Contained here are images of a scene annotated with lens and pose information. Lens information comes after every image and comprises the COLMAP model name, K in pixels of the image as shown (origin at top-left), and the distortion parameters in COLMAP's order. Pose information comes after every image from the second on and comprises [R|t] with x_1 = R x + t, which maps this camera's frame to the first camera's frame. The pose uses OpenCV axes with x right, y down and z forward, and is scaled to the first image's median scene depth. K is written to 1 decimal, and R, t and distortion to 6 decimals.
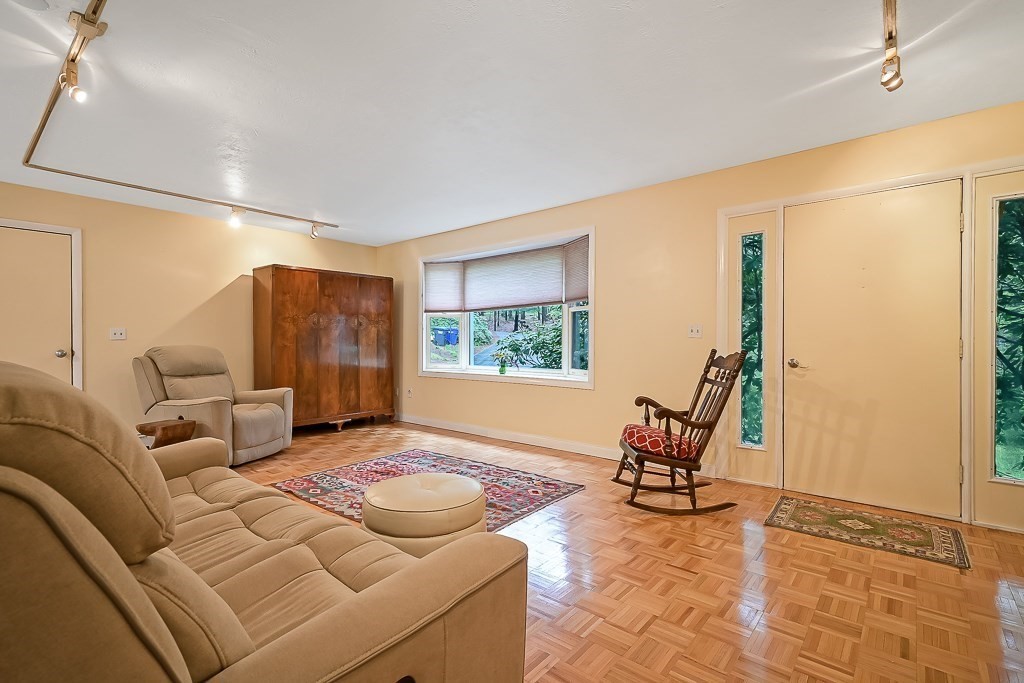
lens RADIAL K [[468.6, 0, 510.4], [0, 468.6, 341.7], [0, 0, 1]] dist [0.000847, -0.000315]
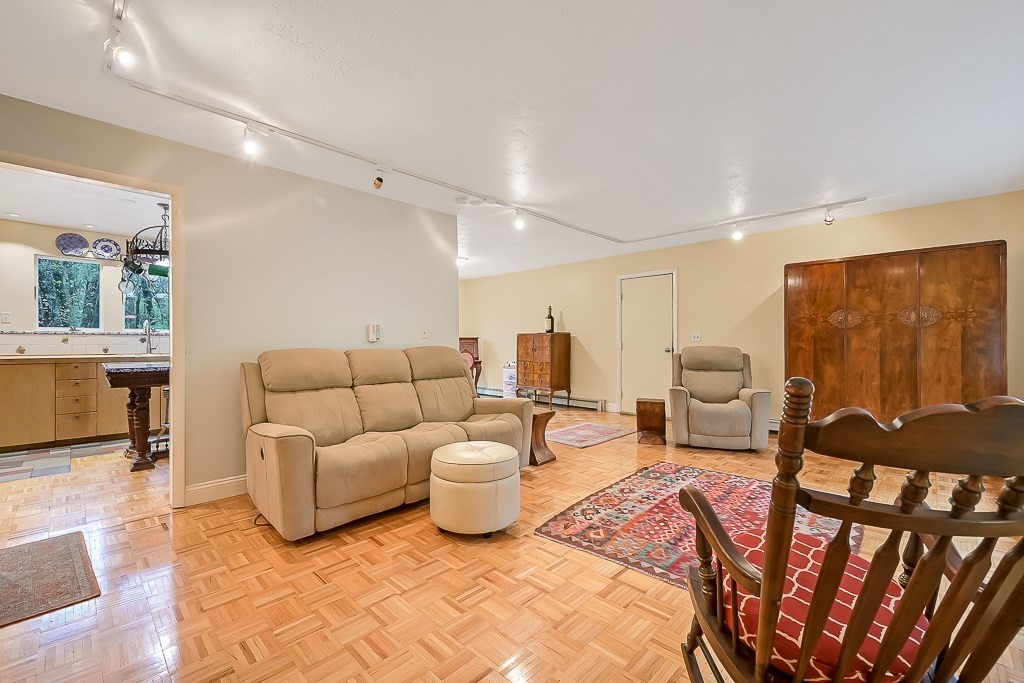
lens RADIAL K [[427.3, 0, 503.6], [0, 427.3, 343.3], [0, 0, 1]] dist [-0.011173, 0.000033]
pose [[-0.084835, 0.004674, -0.996384, 0.506117], [-0.000215, 0.999989, 0.004709, -0.004827], [0.996395, 0.000613, -0.084833, 0.564359]]
